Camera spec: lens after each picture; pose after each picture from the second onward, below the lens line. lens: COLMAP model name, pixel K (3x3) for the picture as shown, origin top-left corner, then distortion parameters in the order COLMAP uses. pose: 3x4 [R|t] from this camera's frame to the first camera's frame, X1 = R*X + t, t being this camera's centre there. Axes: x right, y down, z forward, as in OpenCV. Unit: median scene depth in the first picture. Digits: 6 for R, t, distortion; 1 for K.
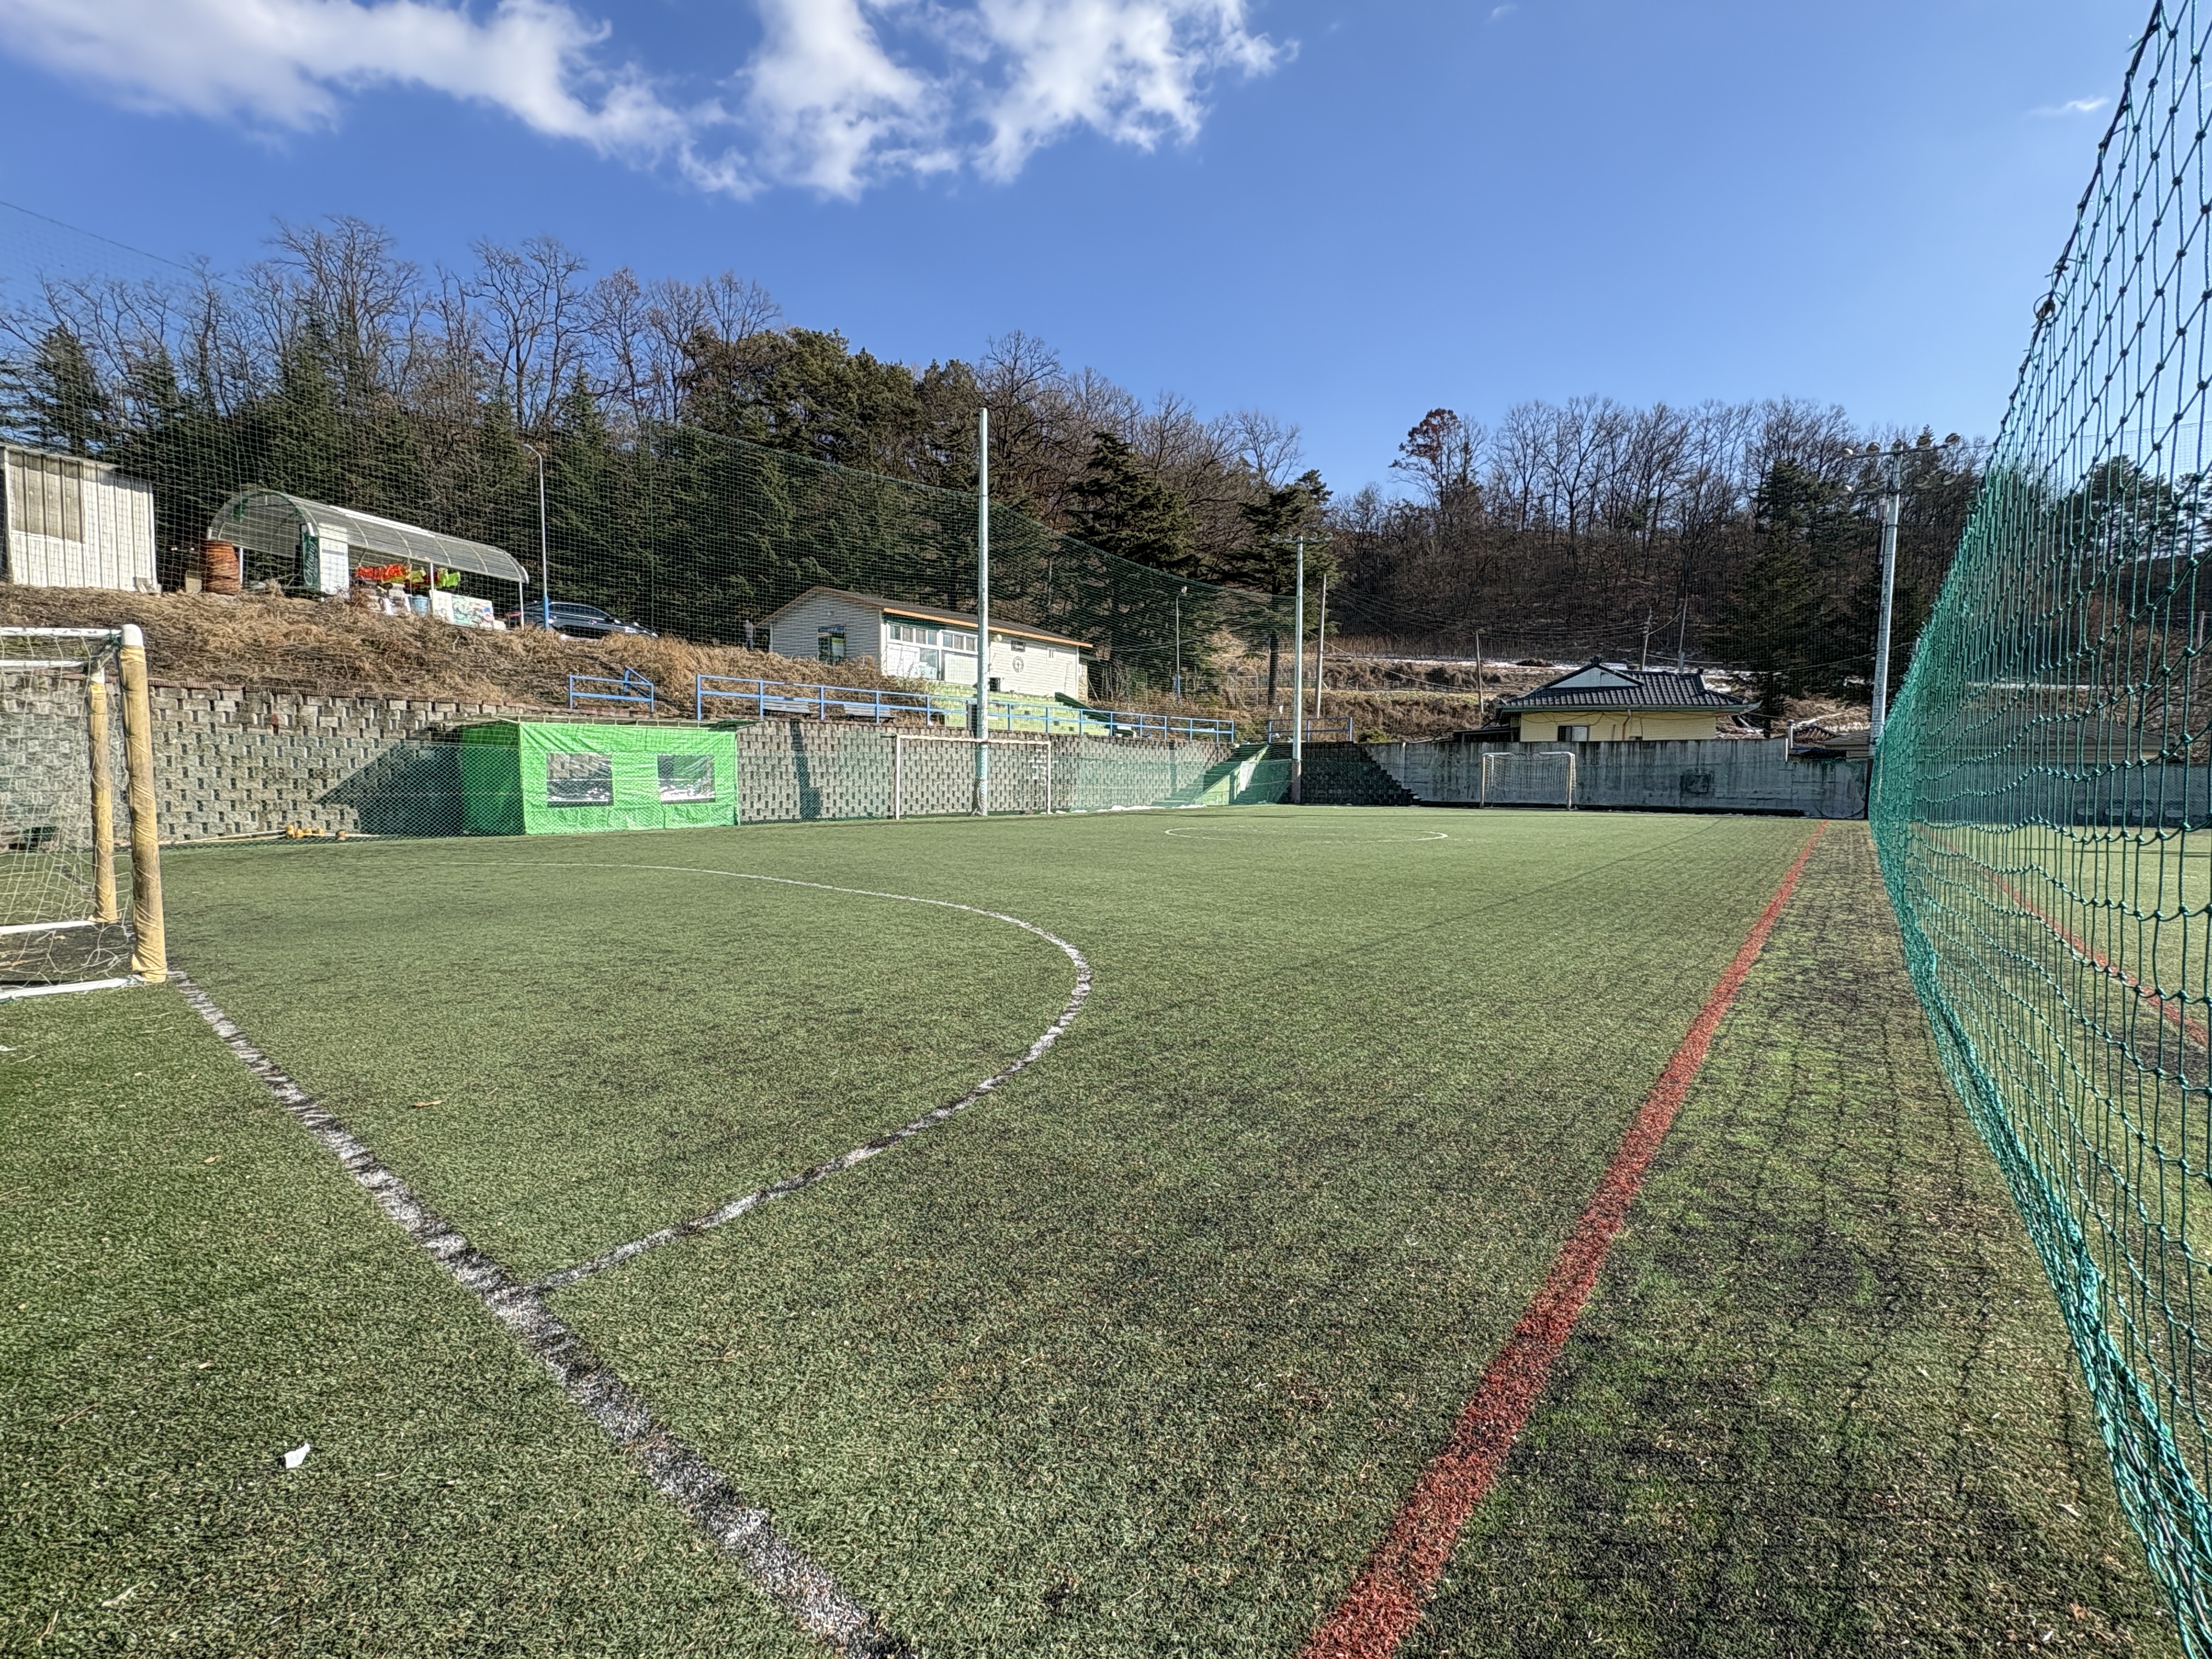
lens RADIAL K [[1015.9, 0, 1106.0], [0, 1015.9, 829.5], [0, 0, 1]] dist [-0.000788, -0.000651]
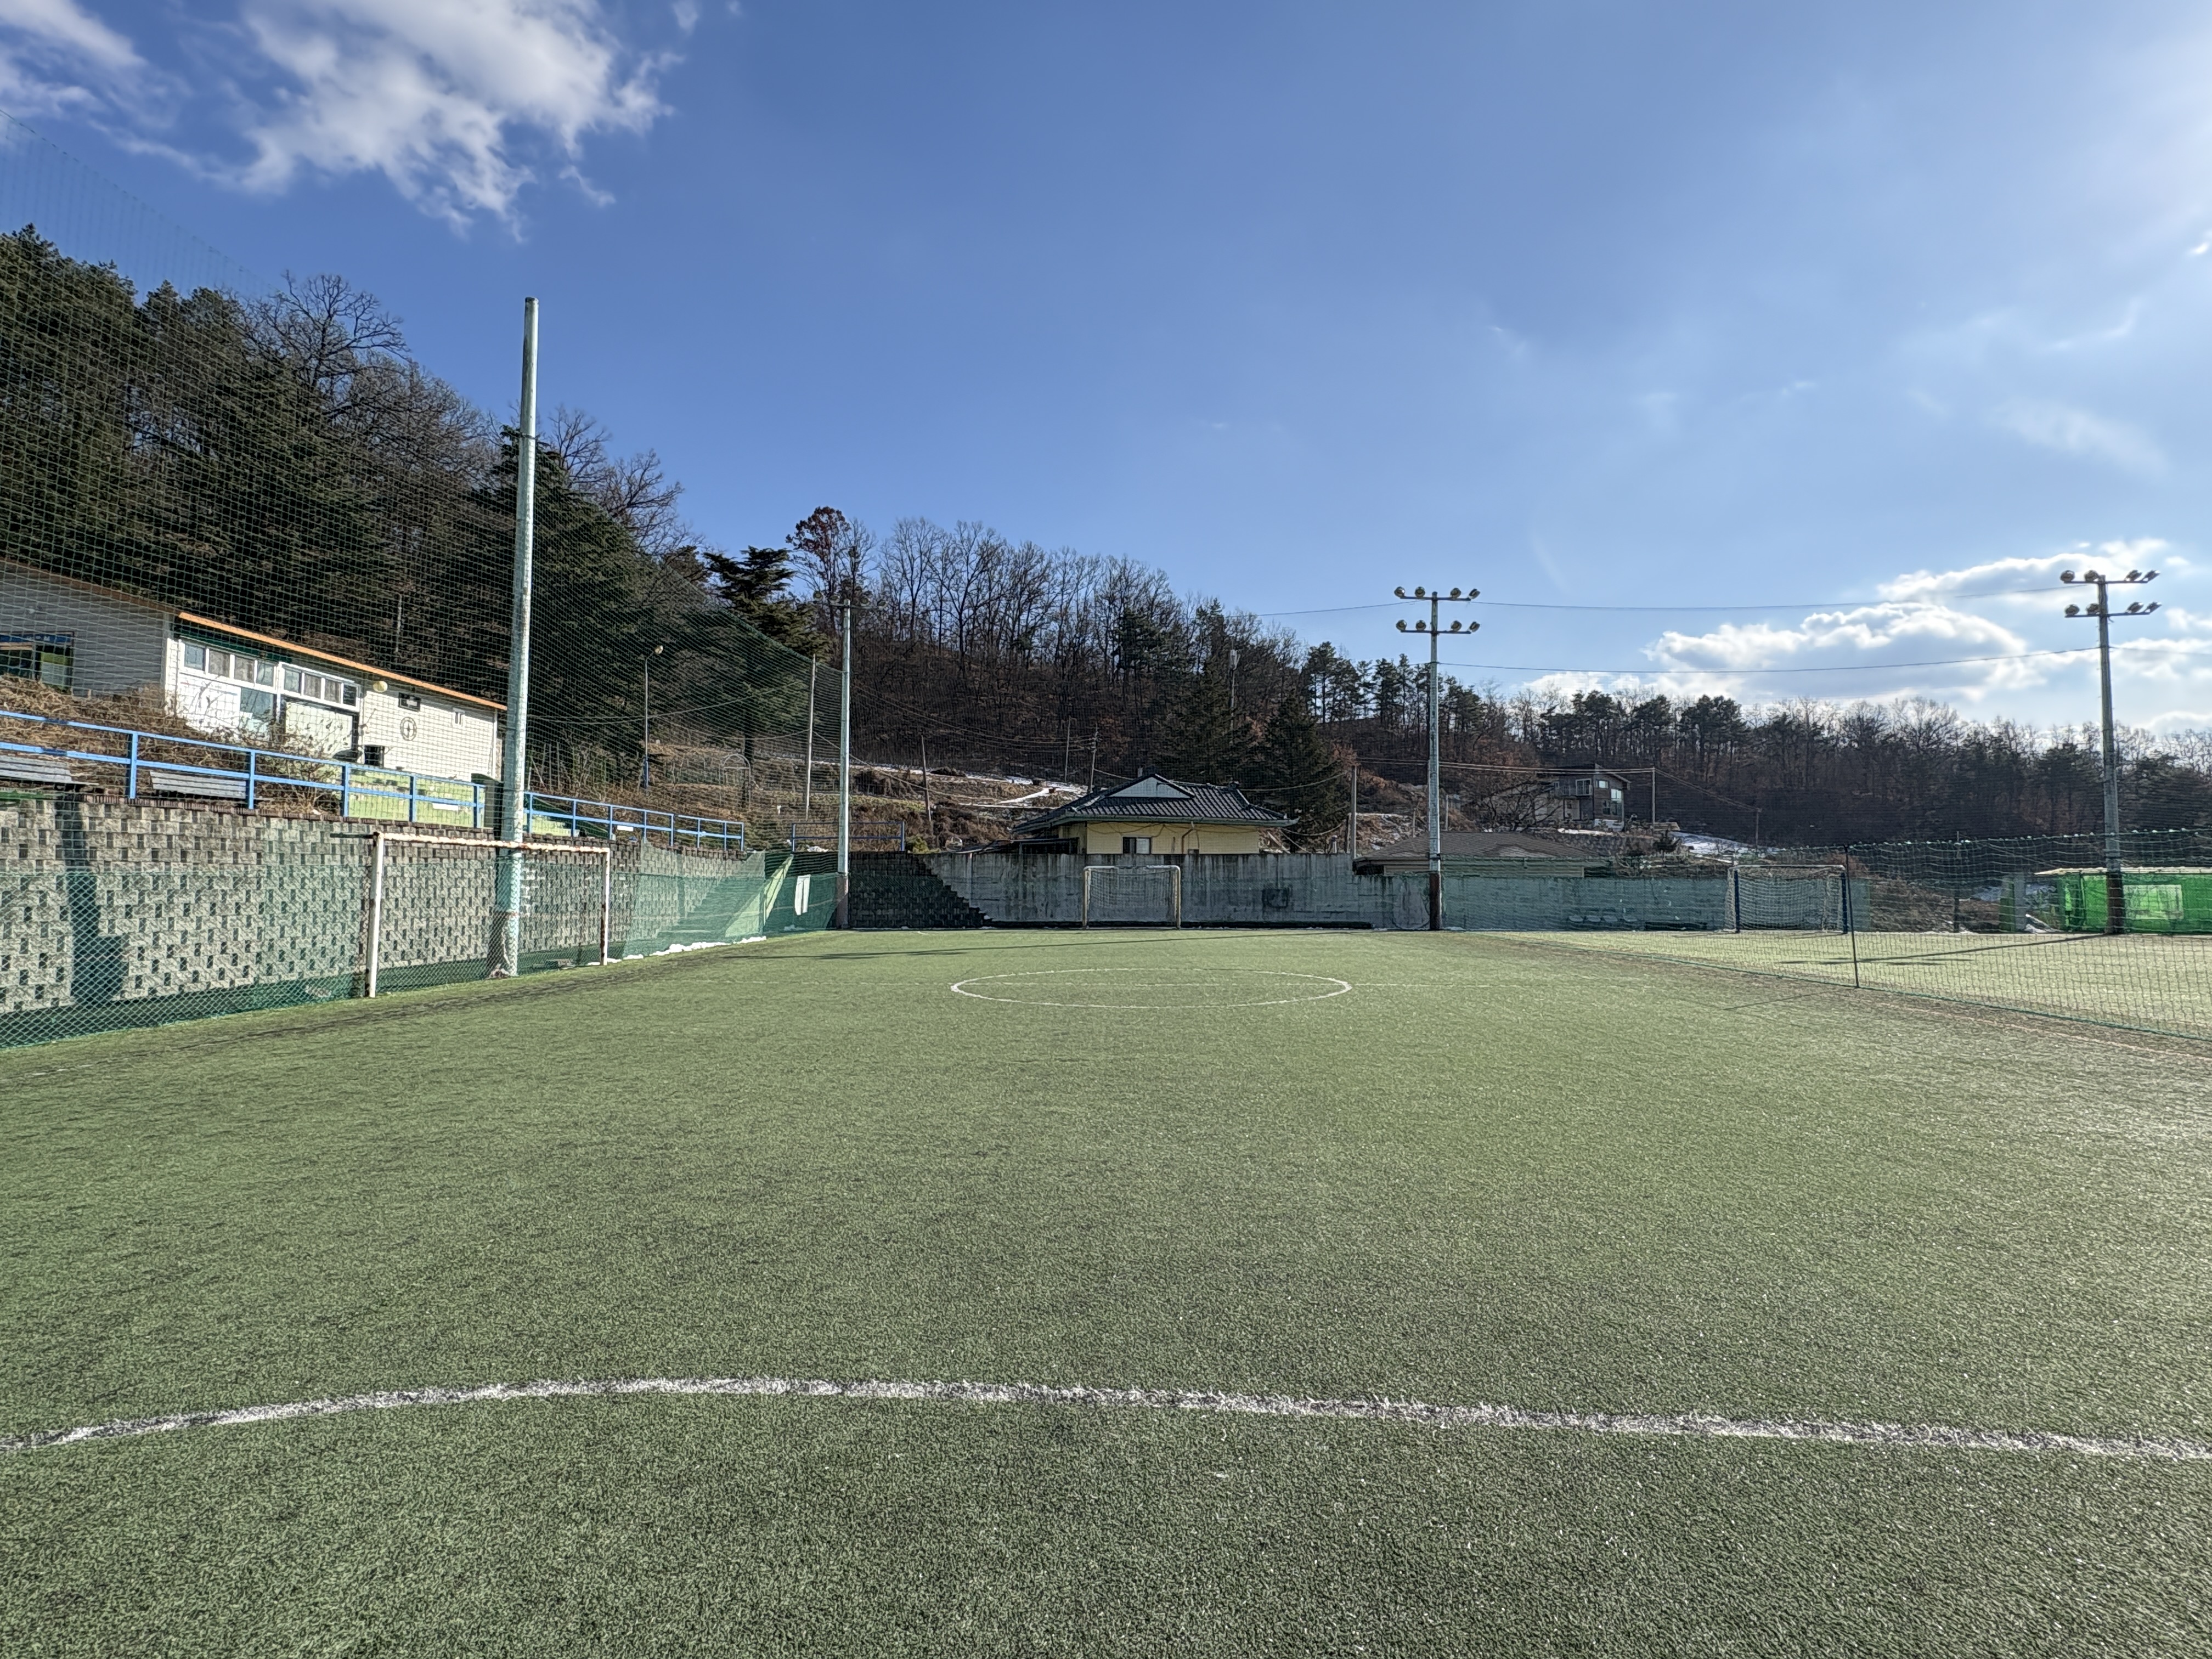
lens RADIAL K [[1060.8, 0, 1106.0], [0, 1060.8, 829.5], [0, 0, 1]] dist [-0.002204, -0.001392]
pose [[0.812607, 0.022548, 0.582375, -0.129440], [0.038594, 0.994976, -0.092374, -0.018264], [-0.581532, 0.097540, 0.807655, 0.207578]]
